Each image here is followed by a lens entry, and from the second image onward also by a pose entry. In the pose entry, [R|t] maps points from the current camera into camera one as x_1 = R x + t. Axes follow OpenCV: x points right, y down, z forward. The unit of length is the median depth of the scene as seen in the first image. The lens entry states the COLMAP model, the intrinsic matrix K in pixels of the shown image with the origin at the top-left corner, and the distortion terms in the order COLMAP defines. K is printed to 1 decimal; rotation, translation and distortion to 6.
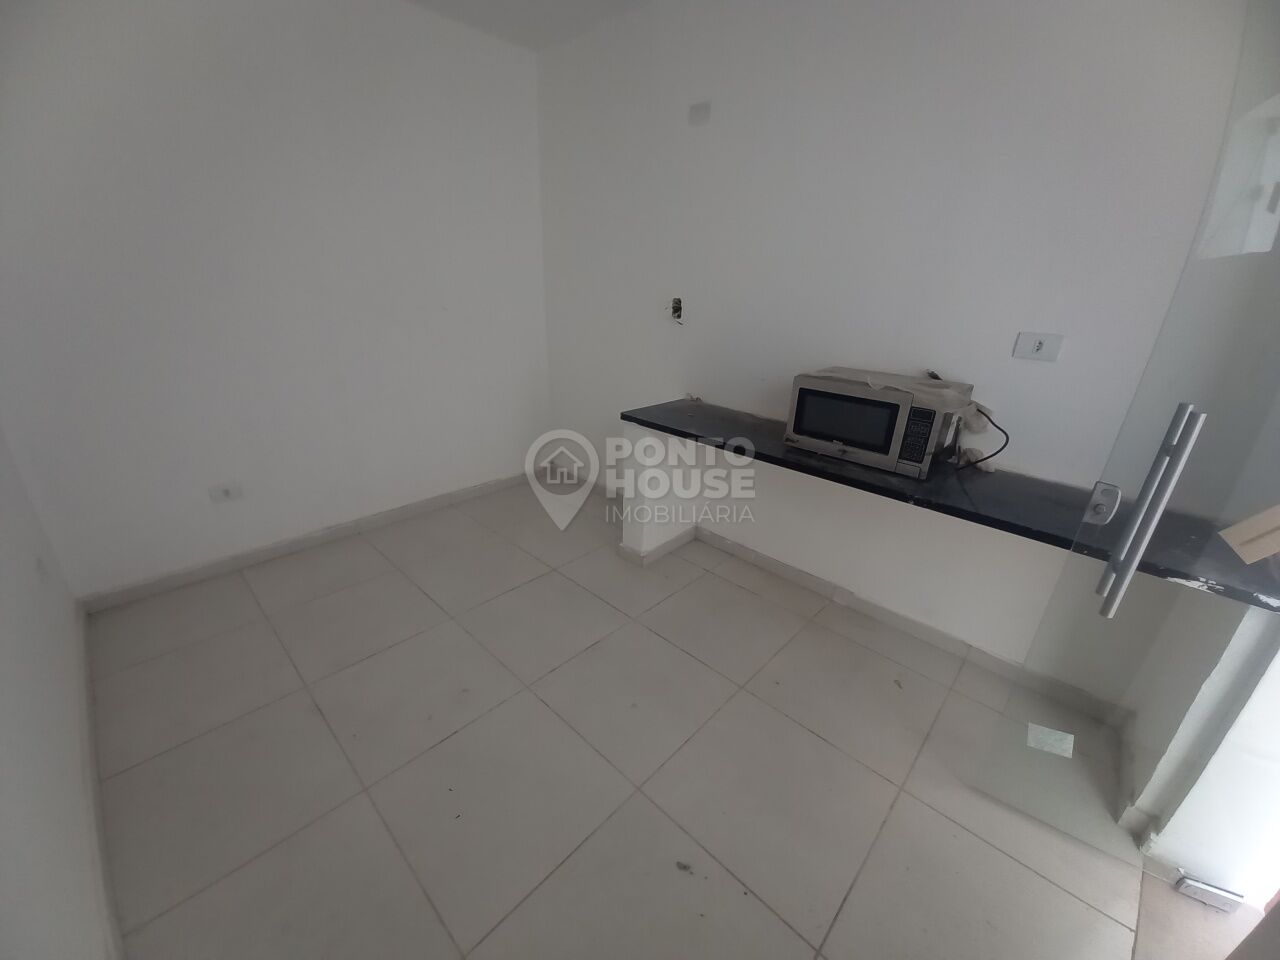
lens RADIAL K [[506.7, 0, 639.4], [0, 506.7, 484.6], [0, 0, 1]] dist [0.000437, 0.000013]
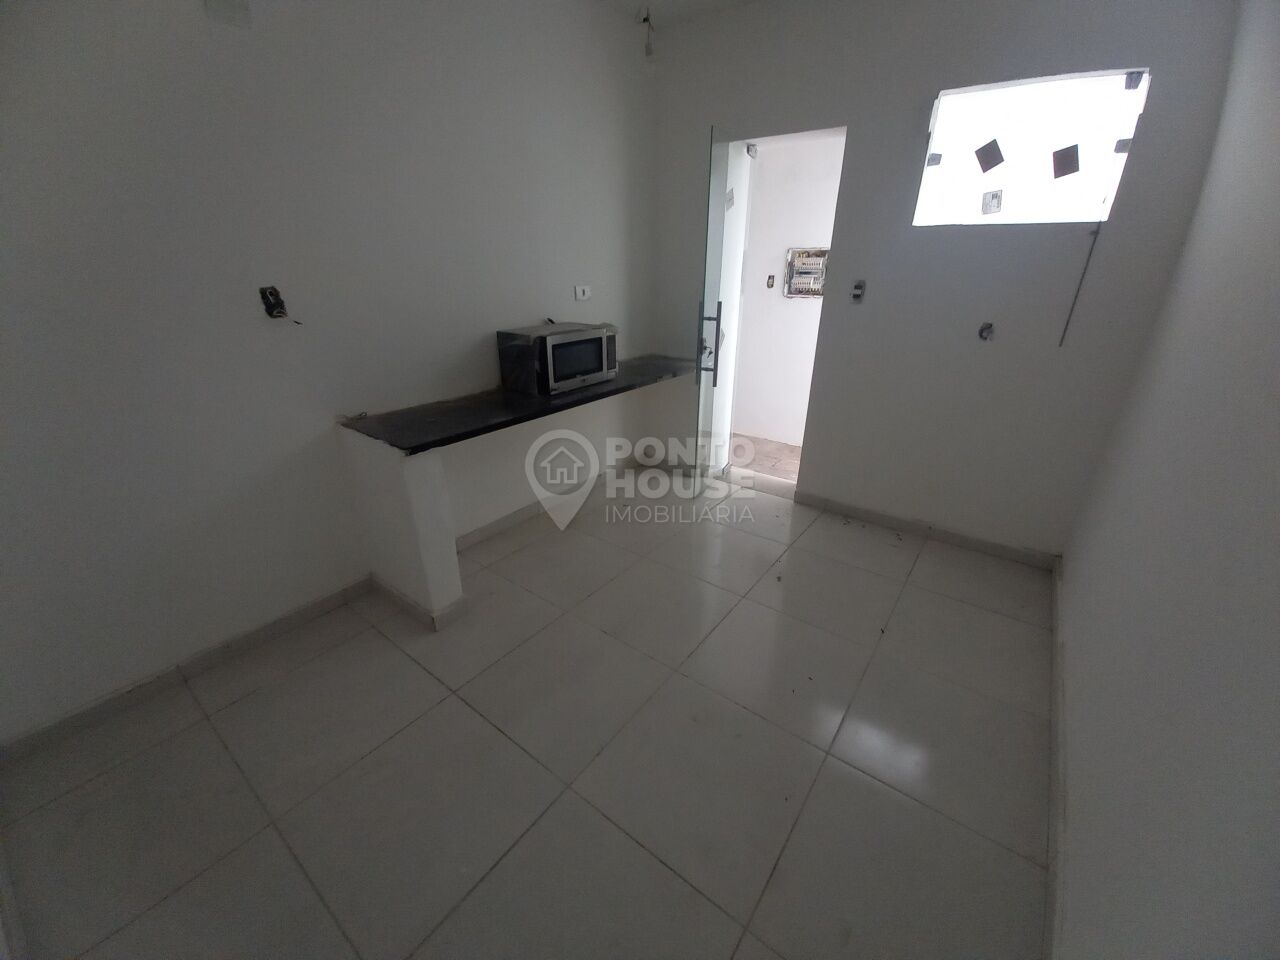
lens RADIAL K [[506.7, 0, 641.3], [0, 506.7, 477.1], [0, 0, 1]] dist [0.000437, 0.000013]
pose [[-0.124646, -0.414939, 0.901271, -0.988961], [0.367578, 0.824410, 0.430389, -0.390047], [-0.921602, 0.384934, 0.049763, 0.887399]]
